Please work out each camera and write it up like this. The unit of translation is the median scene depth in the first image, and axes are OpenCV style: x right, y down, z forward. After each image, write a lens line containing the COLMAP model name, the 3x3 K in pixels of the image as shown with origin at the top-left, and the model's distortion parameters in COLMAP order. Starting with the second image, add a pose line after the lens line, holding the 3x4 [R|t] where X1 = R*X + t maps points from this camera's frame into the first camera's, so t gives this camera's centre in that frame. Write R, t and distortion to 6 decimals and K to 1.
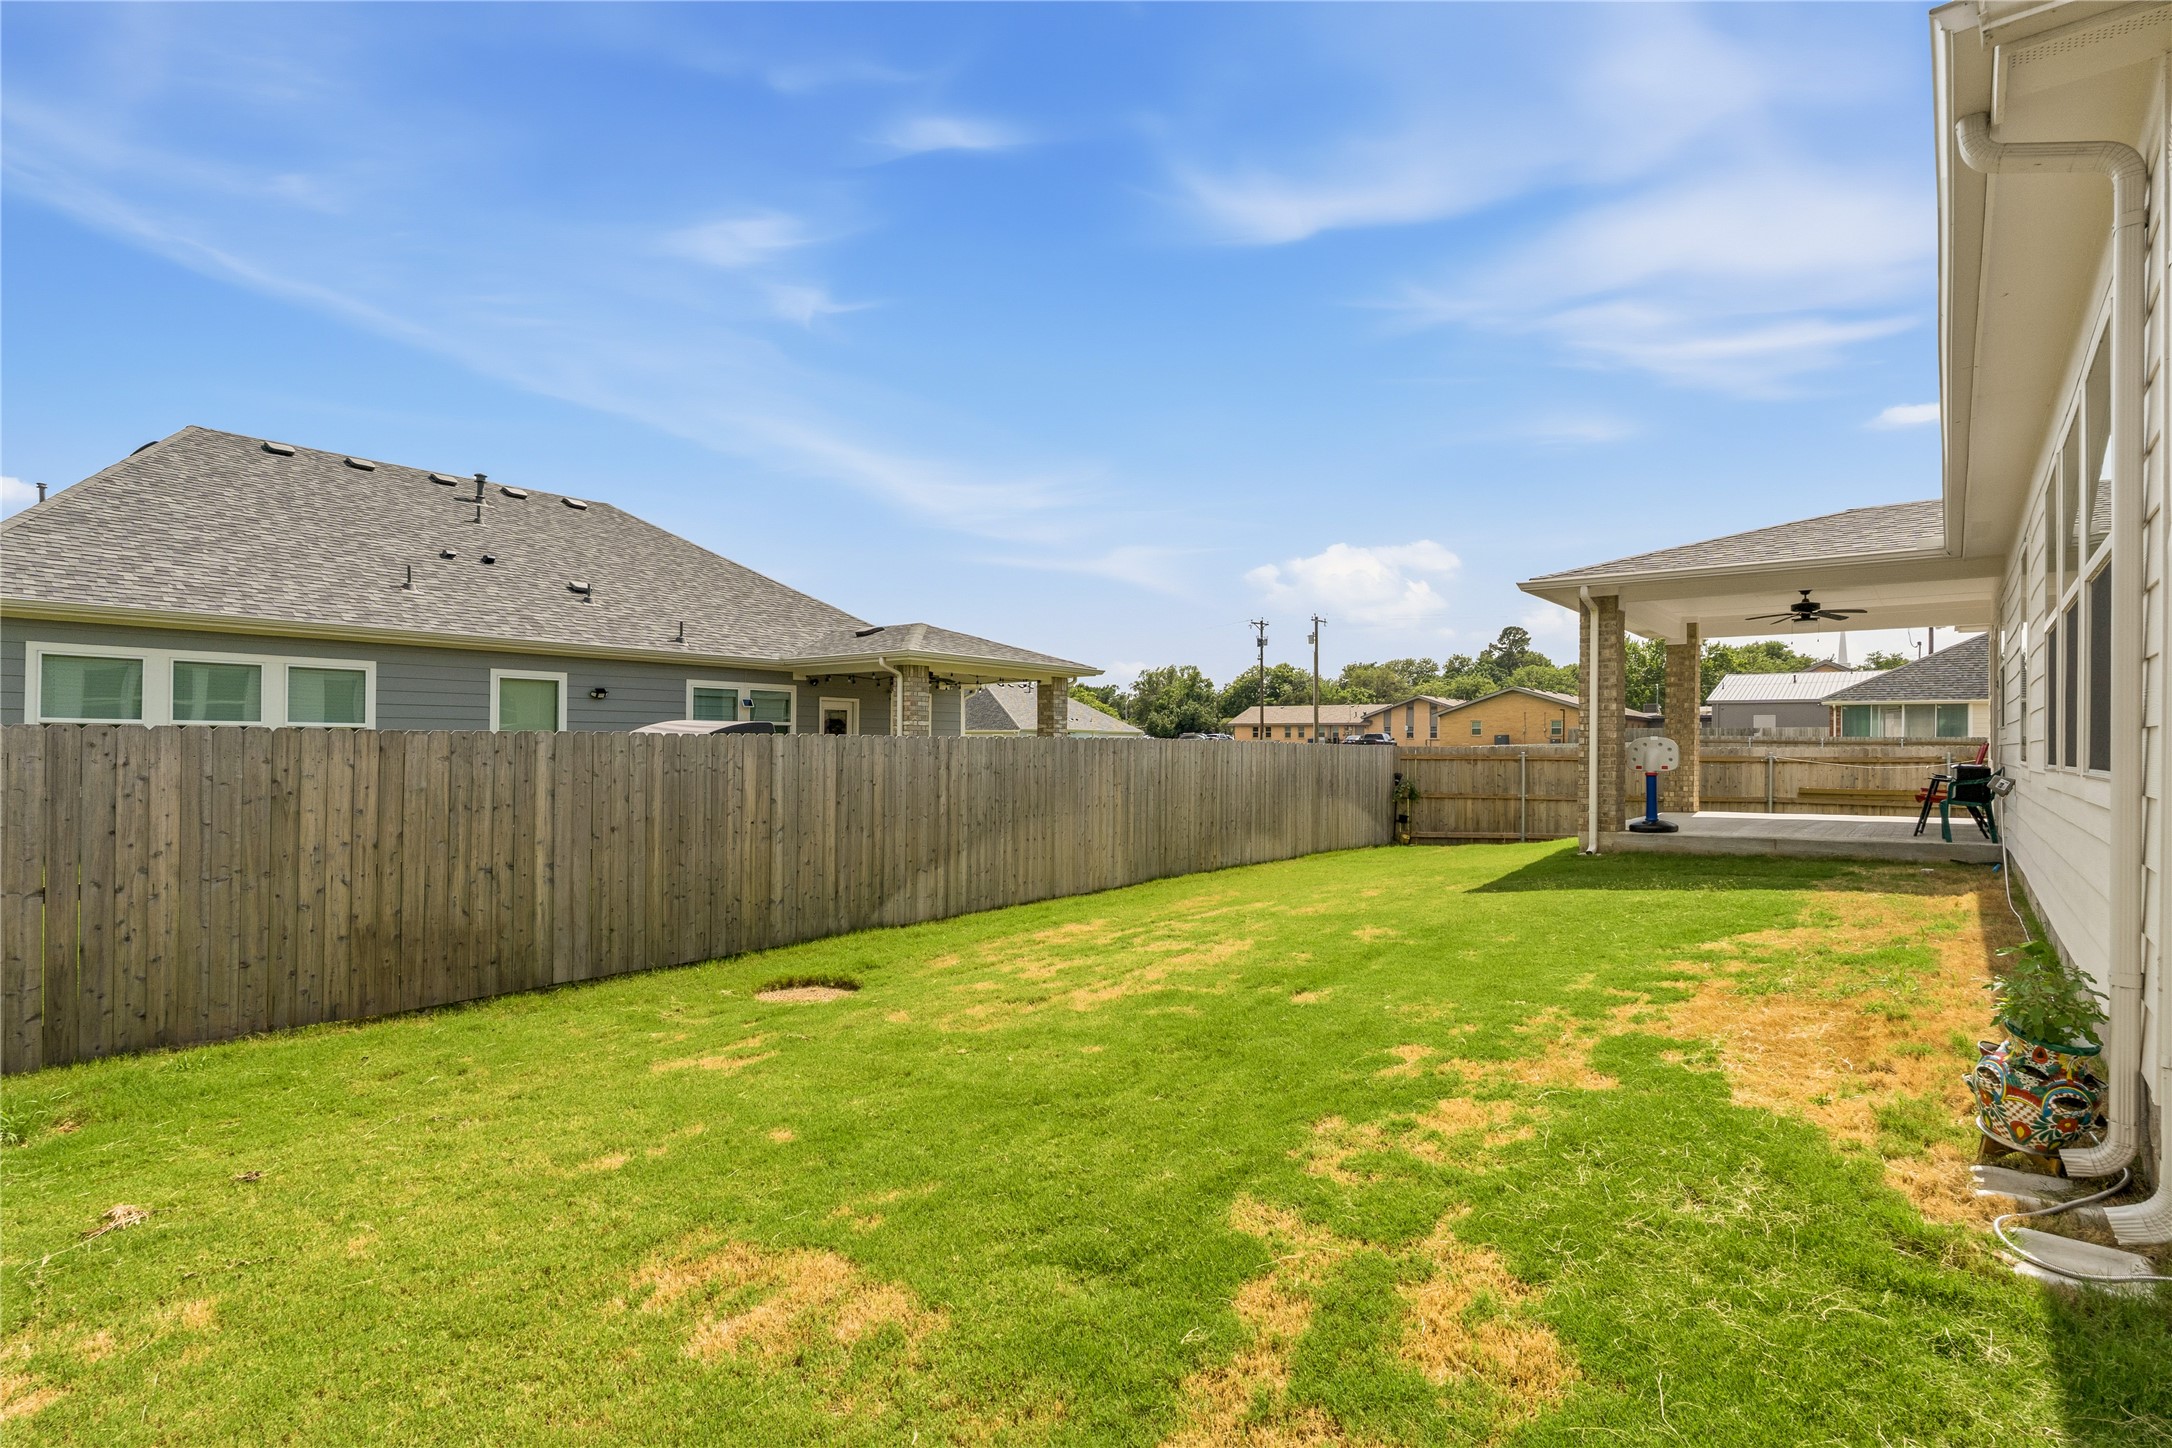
lens RADIAL K [[1085.7, 0, 1085.9], [0, 1085.7, 740.9], [0, 0, 1]] dist [-0.007015, -0.001068]
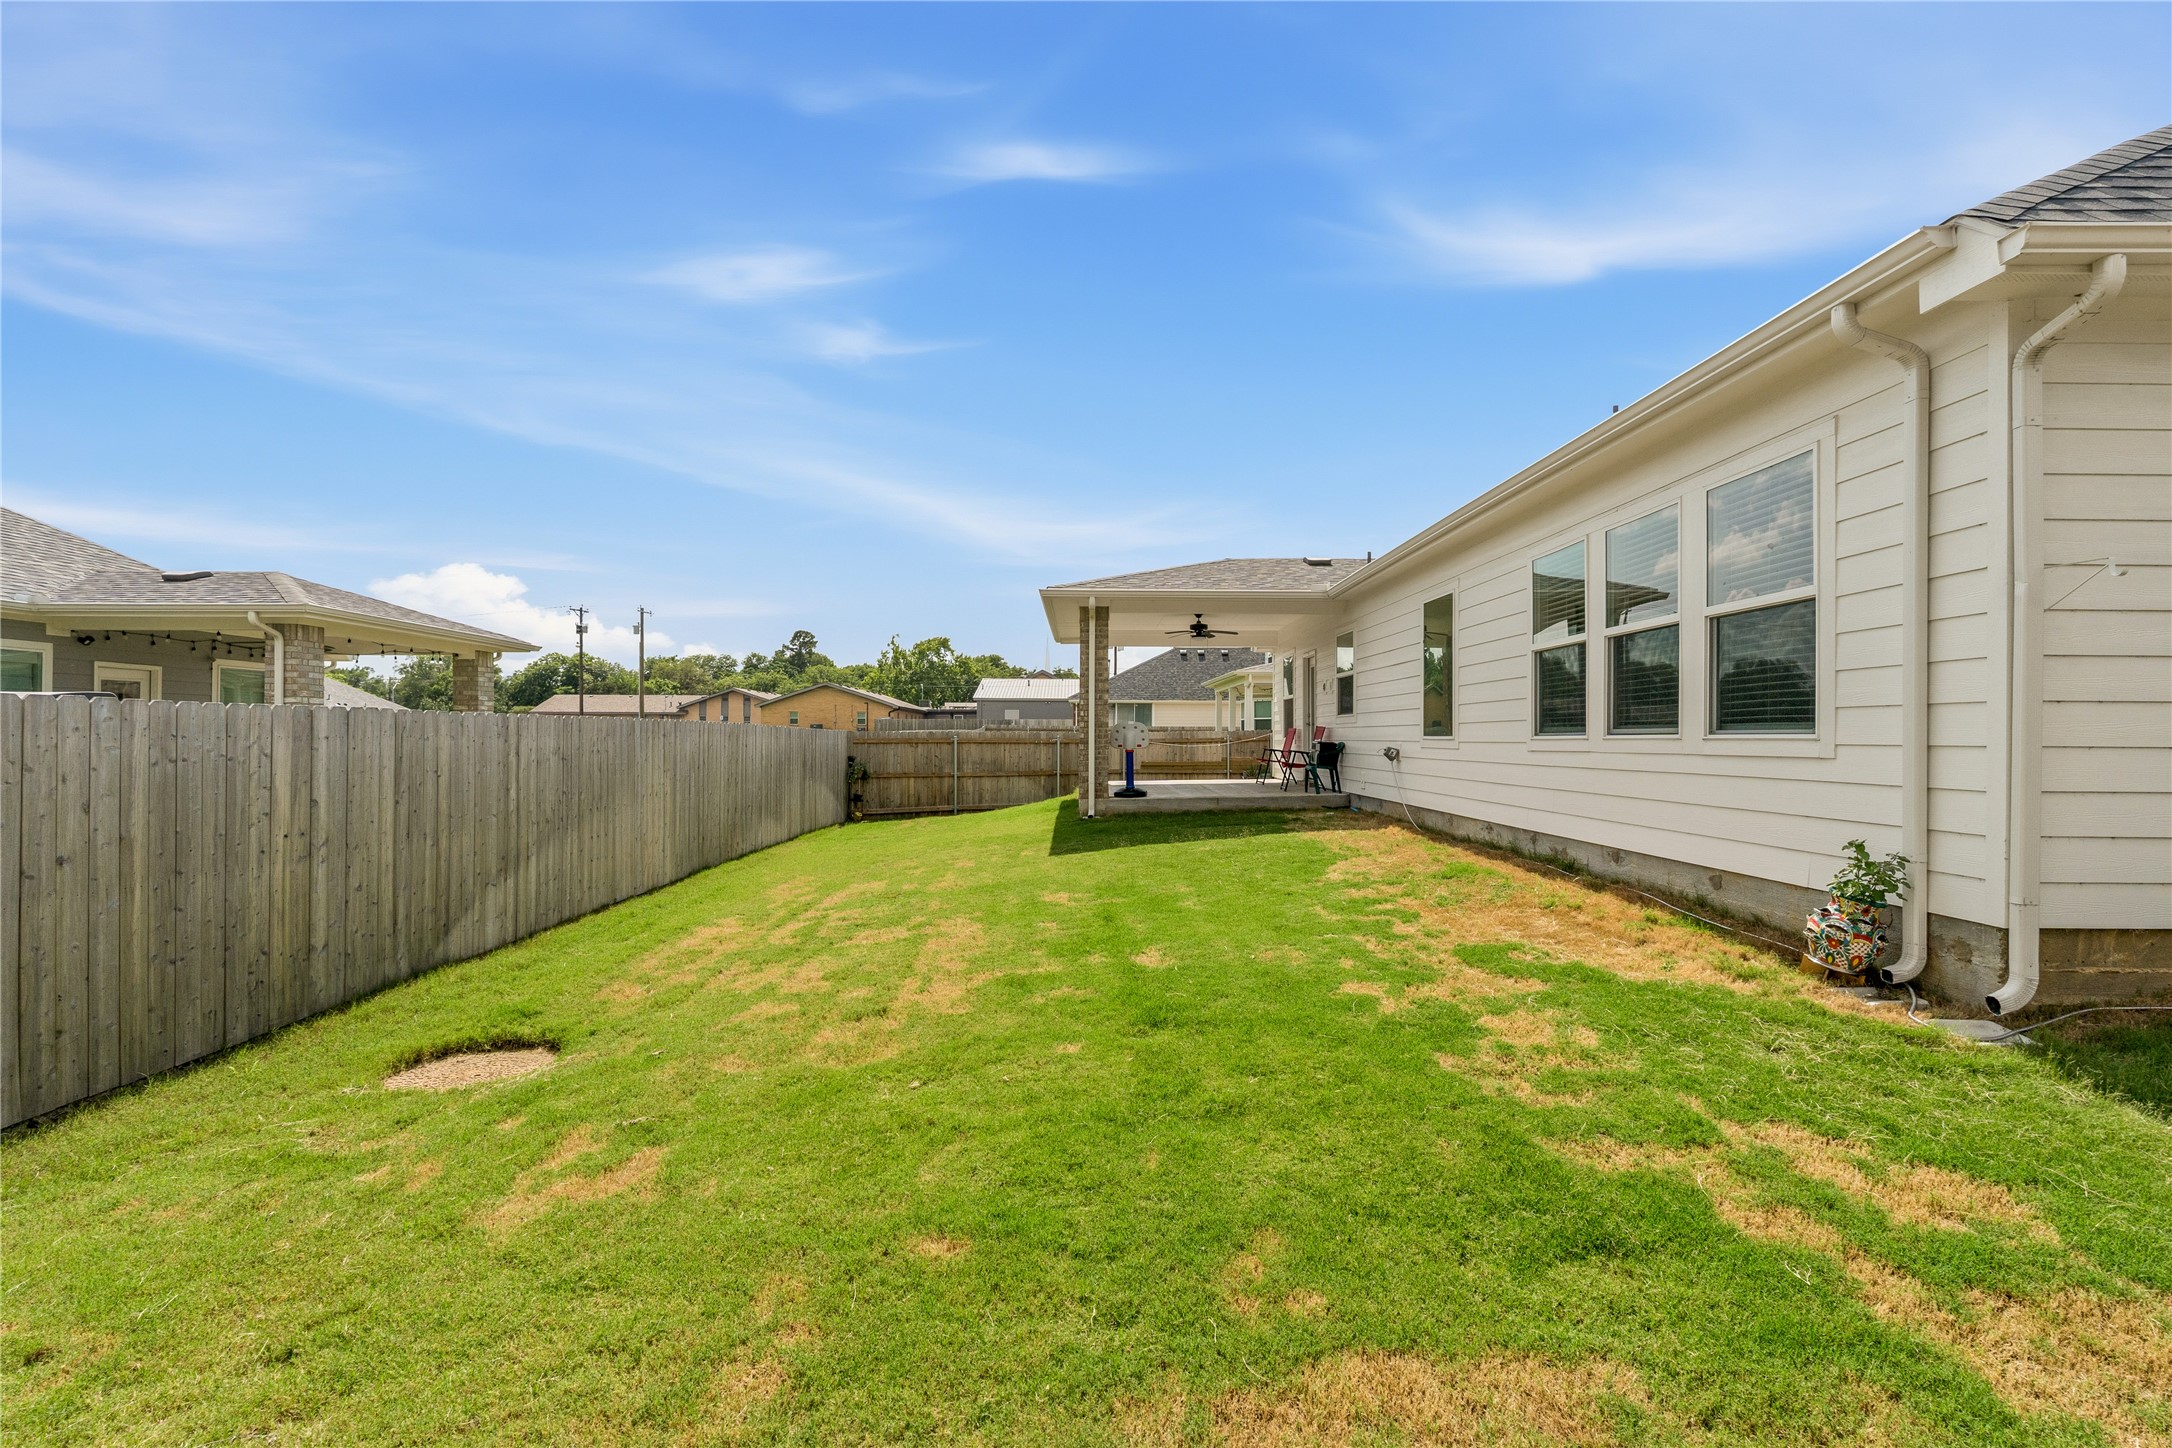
lens RADIAL K [[968.1, 0, 1090.4], [0, 968.1, 726.3], [0, 0, 1]] dist [-0.007252, 0.001460]
pose [[0.772183, 0.002942, 0.635394, -0.237801], [-0.000070, 0.999990, -0.004545, 0.007539], [-0.635400, 0.003465, 0.772175, 0.169761]]
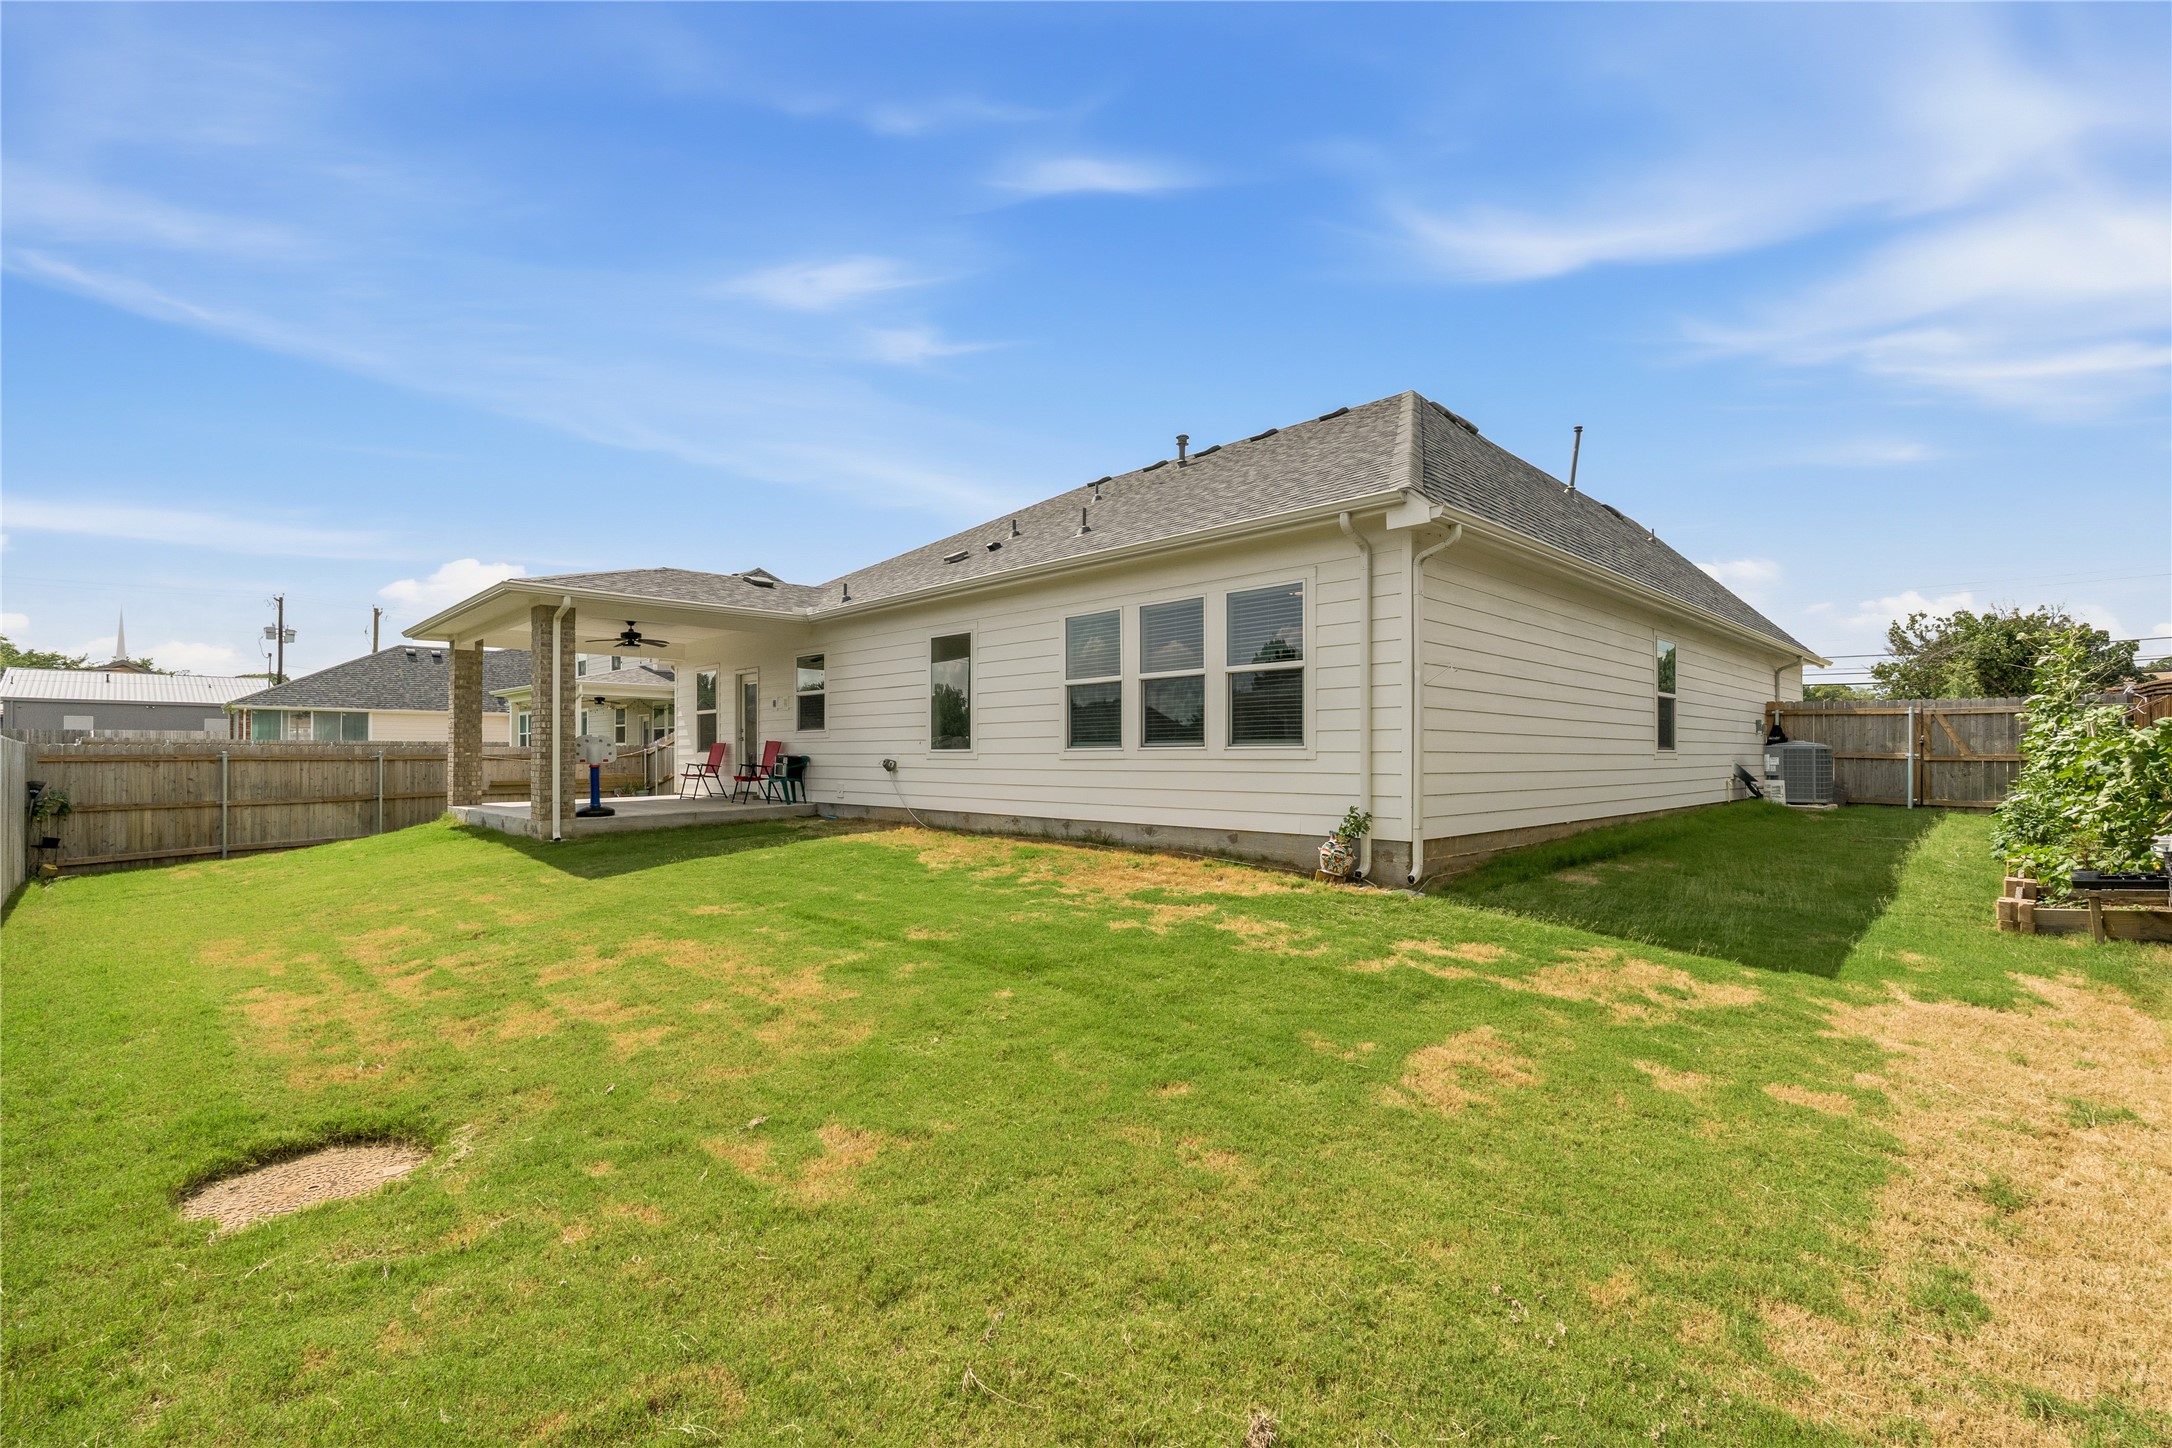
lens RADIAL K [[968.1, 0, 1100.9], [0, 968.1, 741.8], [0, 0, 1]] dist [-0.007252, 0.001460]
pose [[0.095090, 0.007571, 0.995440, -0.478292], [-0.001761, 0.999971, -0.007437, 0.011709], [-0.995467, -0.001046, 0.095100, 0.380113]]
